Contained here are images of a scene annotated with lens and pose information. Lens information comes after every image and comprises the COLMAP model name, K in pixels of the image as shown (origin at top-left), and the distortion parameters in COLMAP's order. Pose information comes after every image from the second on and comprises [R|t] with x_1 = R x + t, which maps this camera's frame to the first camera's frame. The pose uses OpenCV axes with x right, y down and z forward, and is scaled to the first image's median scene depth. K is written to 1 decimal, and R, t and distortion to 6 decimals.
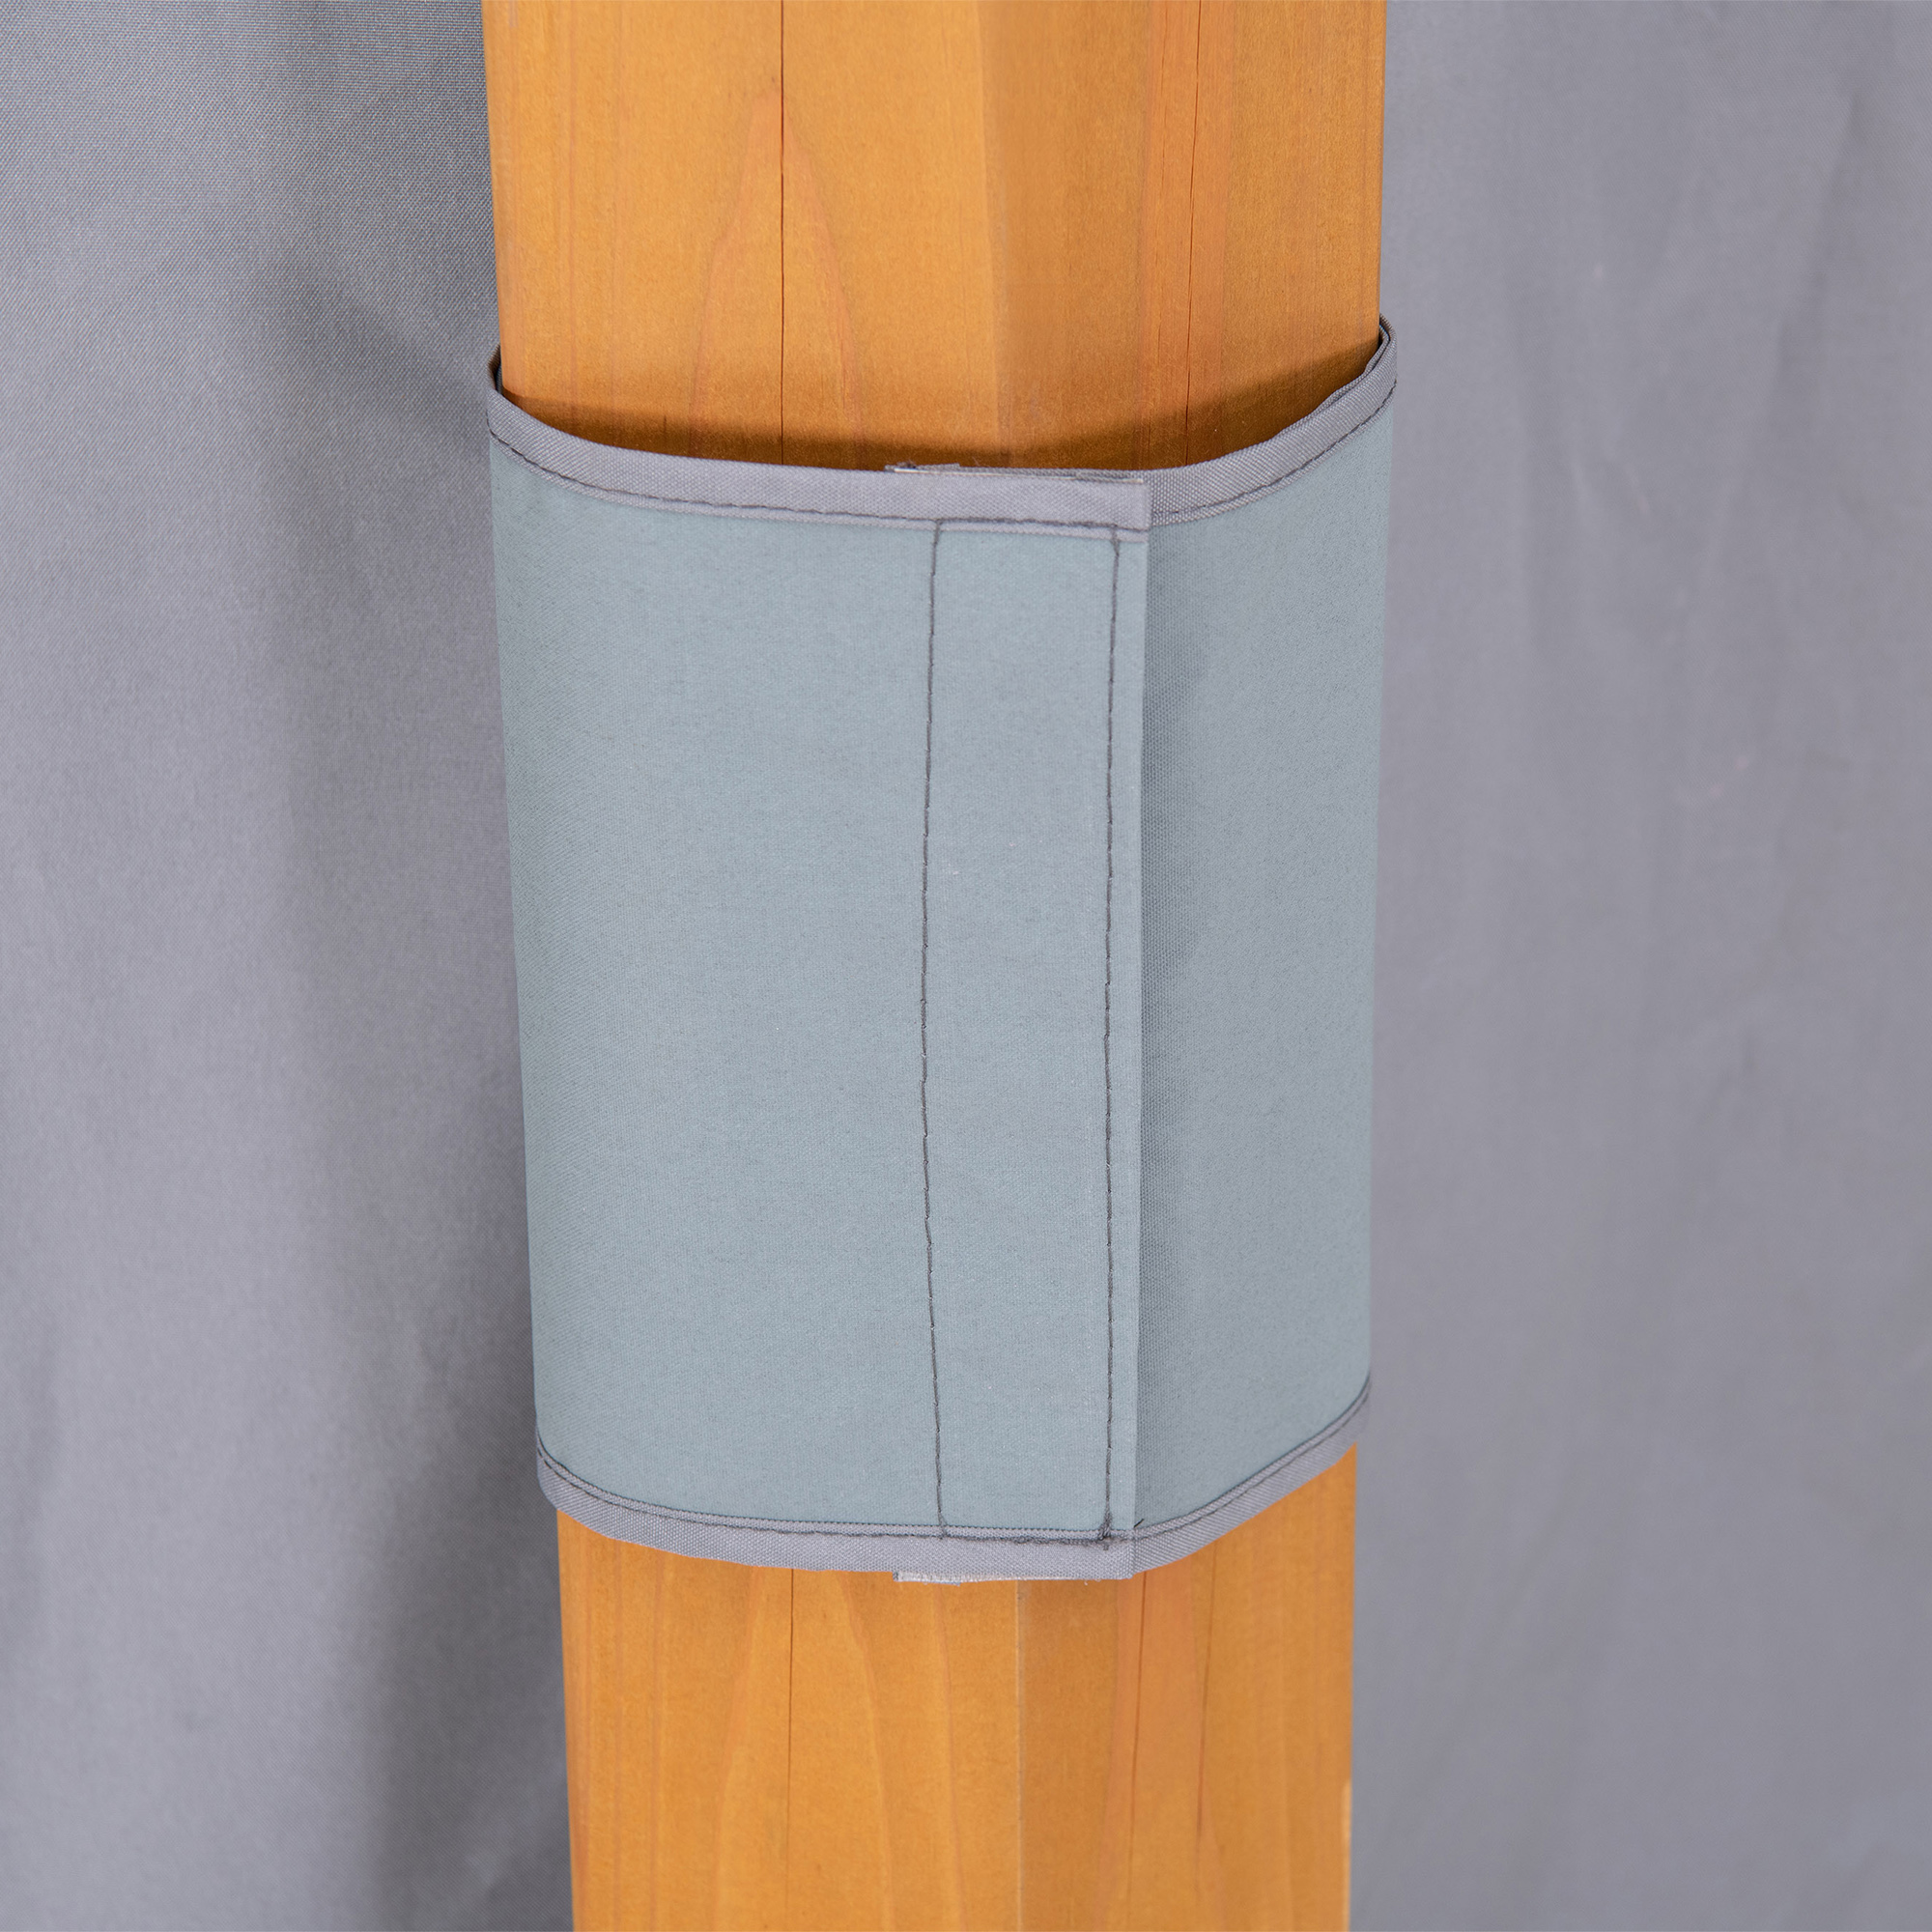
lens RADIAL K [[5370.4, 0, 966.0], [0, 5370.4, 966.0], [0, 0, 1]] dist [0.451823, -1.822450]
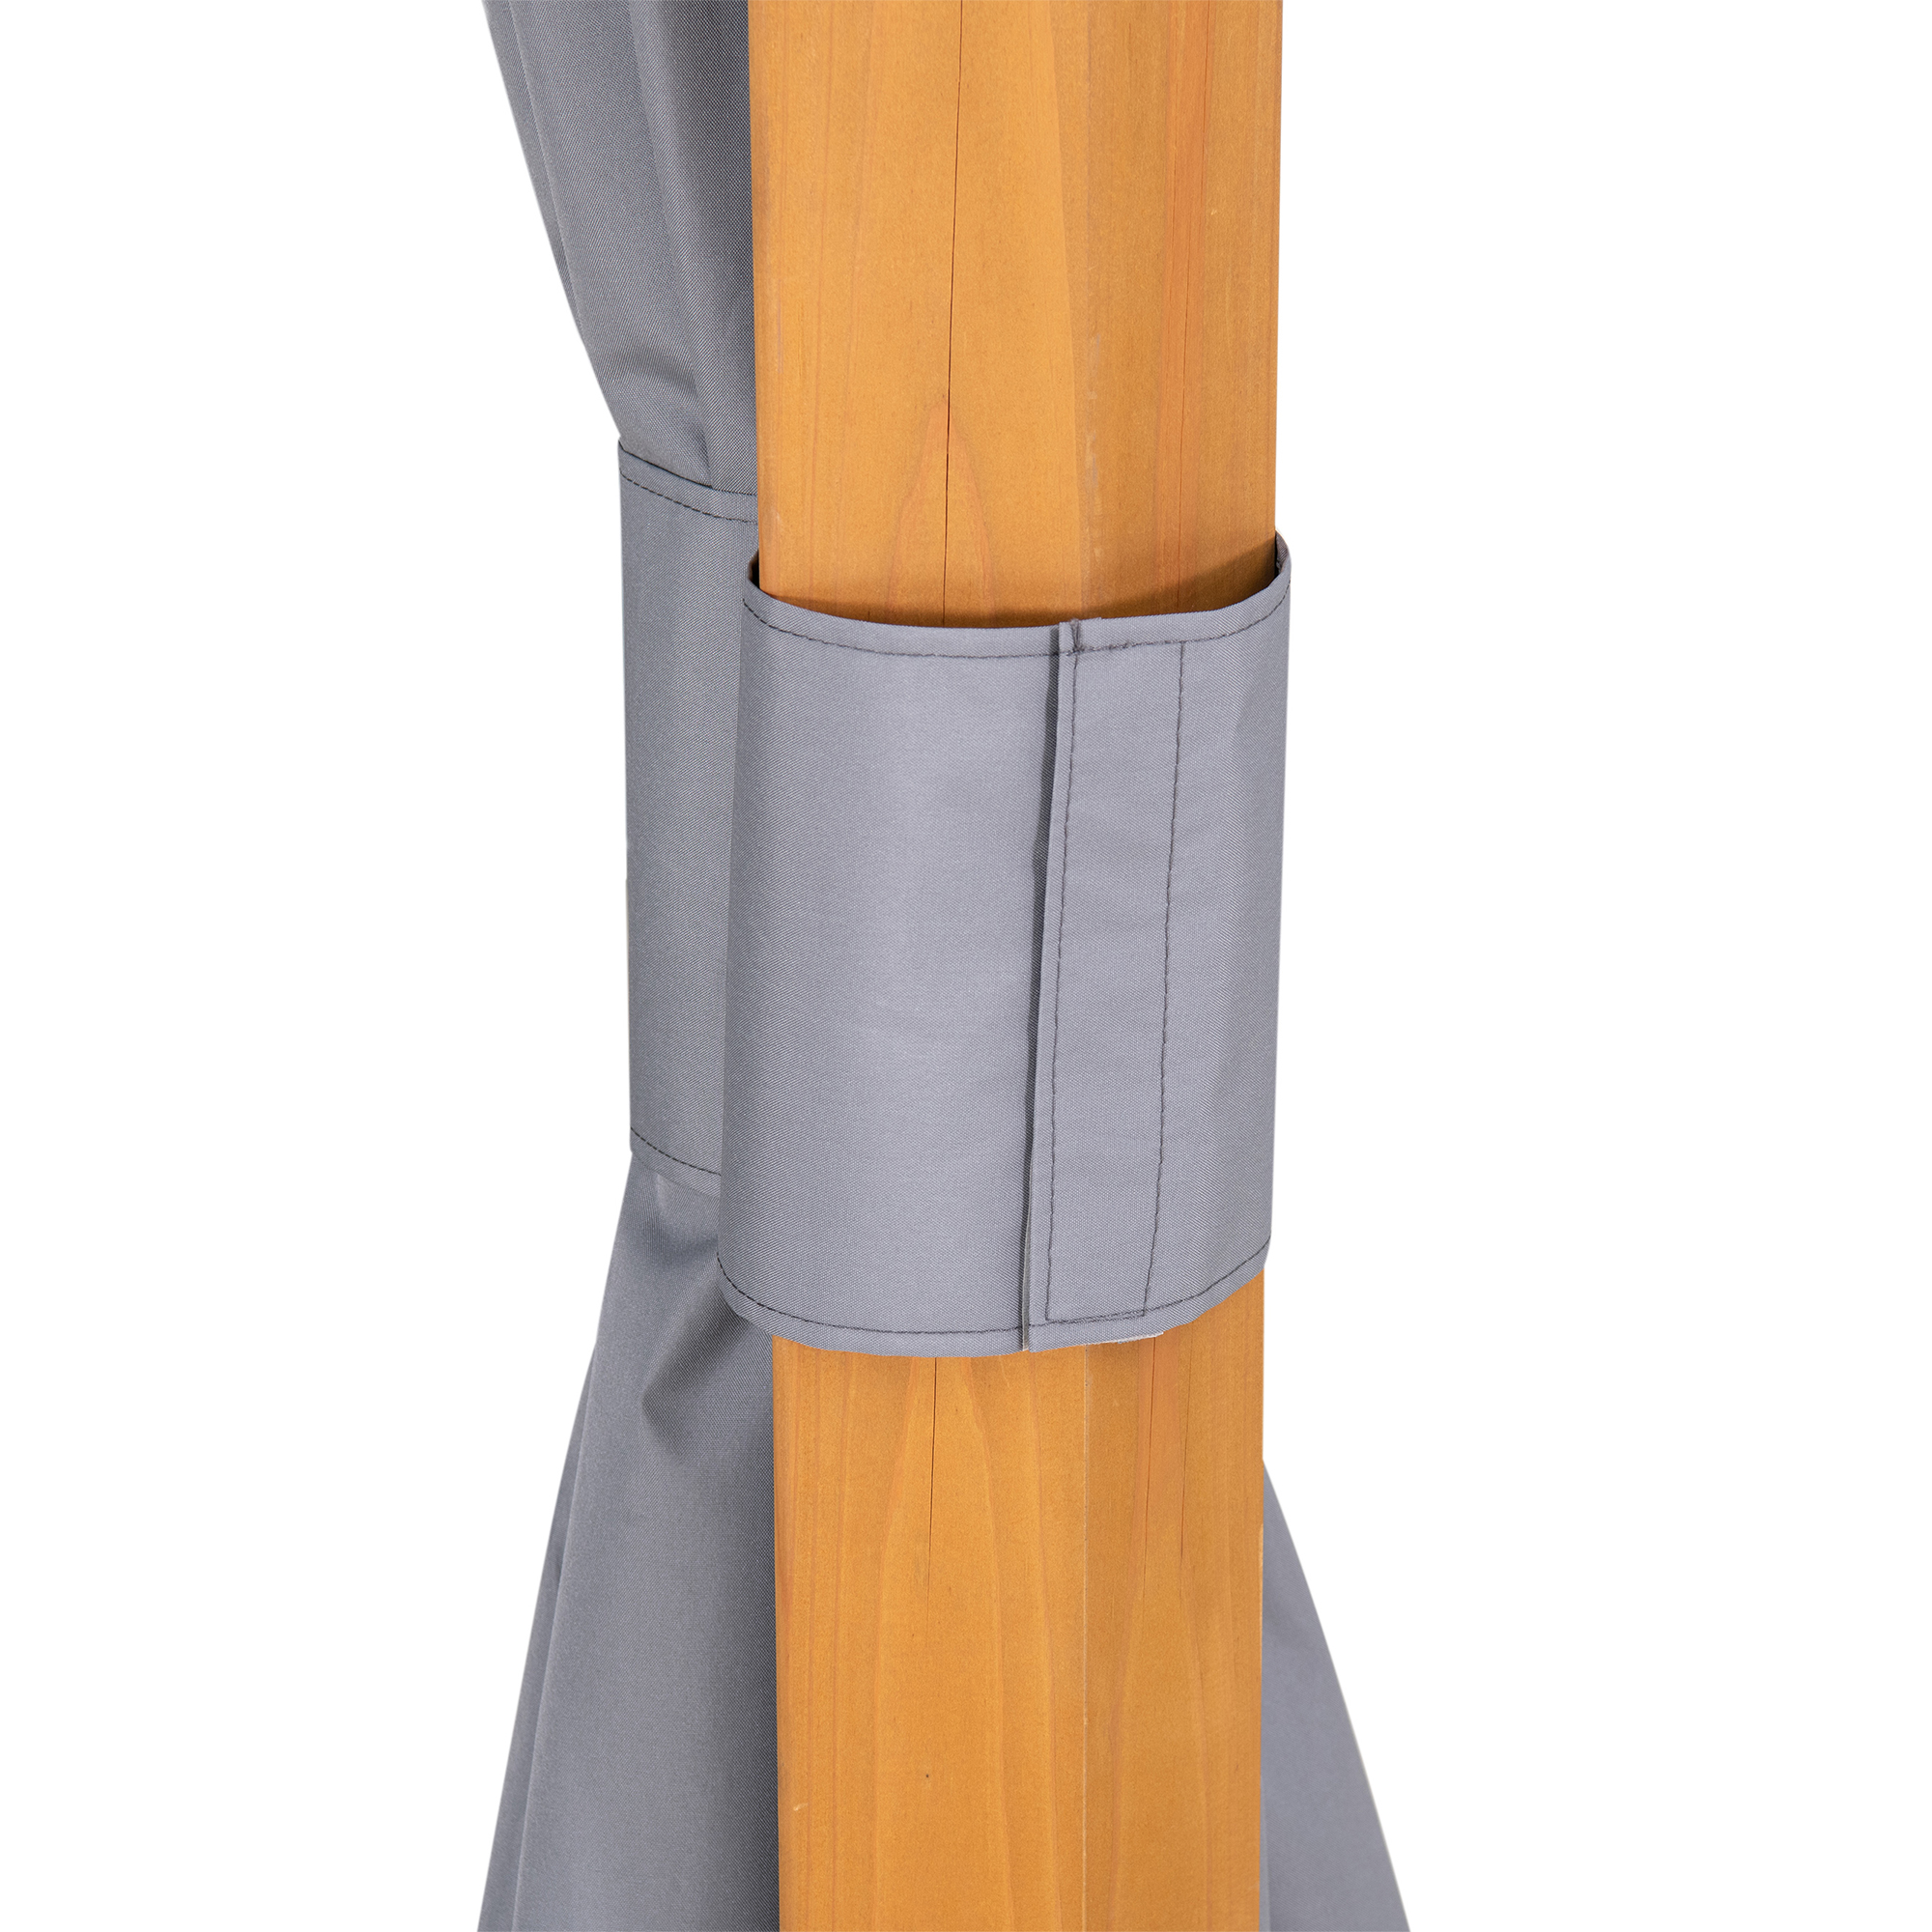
lens RADIAL K [[5370.4, 0, 966.0], [0, 5370.4, 966.0], [0, 0, 1]] dist [0.451823, -1.822450]
pose [[0.980885, -0.064815, 0.183479, -0.292116], [0.080014, 0.993840, -0.076683, 0.112548], [-0.177379, 0.089898, 0.980028, -0.488328]]
